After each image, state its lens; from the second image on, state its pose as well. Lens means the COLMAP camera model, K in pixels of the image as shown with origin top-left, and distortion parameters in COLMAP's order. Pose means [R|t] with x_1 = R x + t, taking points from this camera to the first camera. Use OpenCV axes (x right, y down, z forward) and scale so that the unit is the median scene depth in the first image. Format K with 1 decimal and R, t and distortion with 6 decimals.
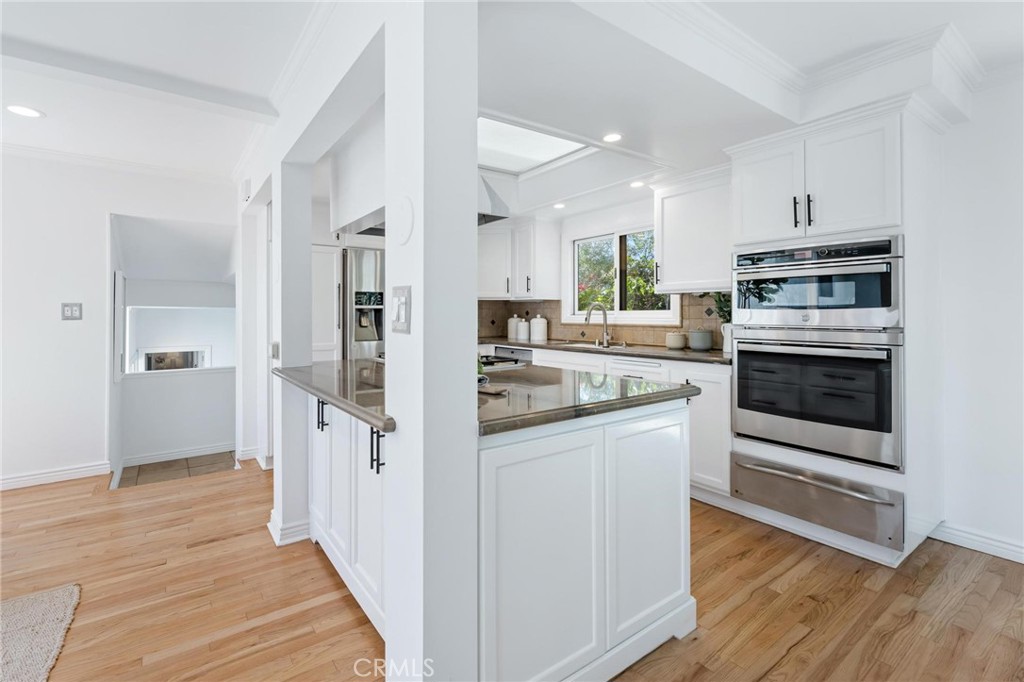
lens RADIAL K [[452.2, 0, 472.4], [0, 452.2, 313.6], [0, 0, 1]] dist [0.001149, 0.000197]
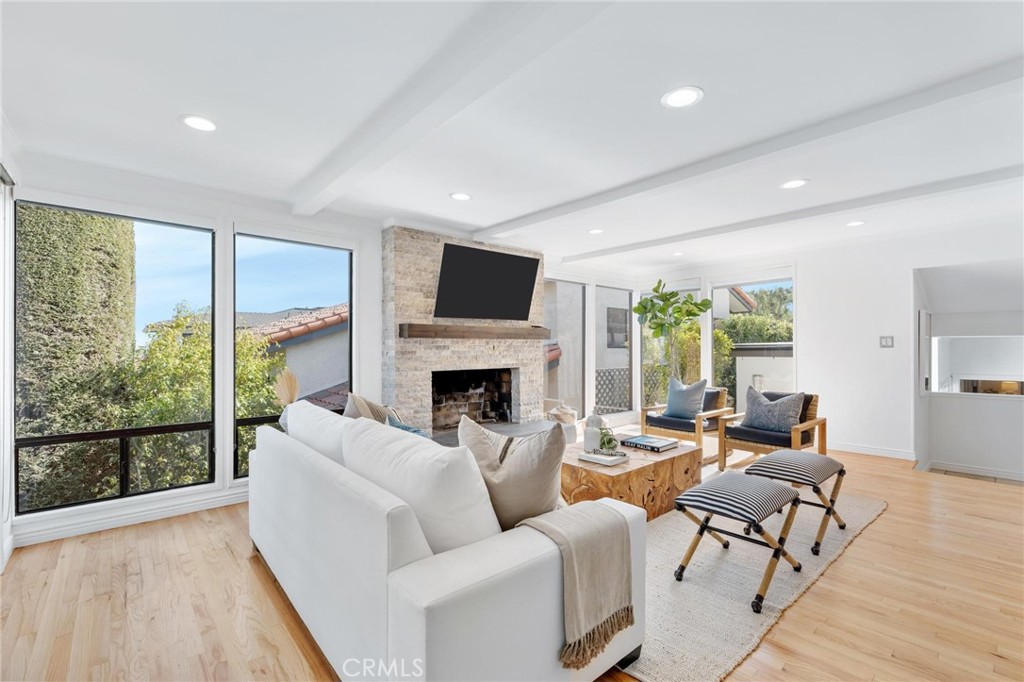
lens RADIAL K [[443.6, 0, 515.1], [0, 443.6, 346.0], [0, 0, 1]] dist [-0.002787, 0.000005]
pose [[0.129319, -0.003071, -0.991598, 0.378329], [0.010728, 0.999941, -0.001698, -0.001752], [0.991545, -0.010418, 0.129344, -0.373921]]
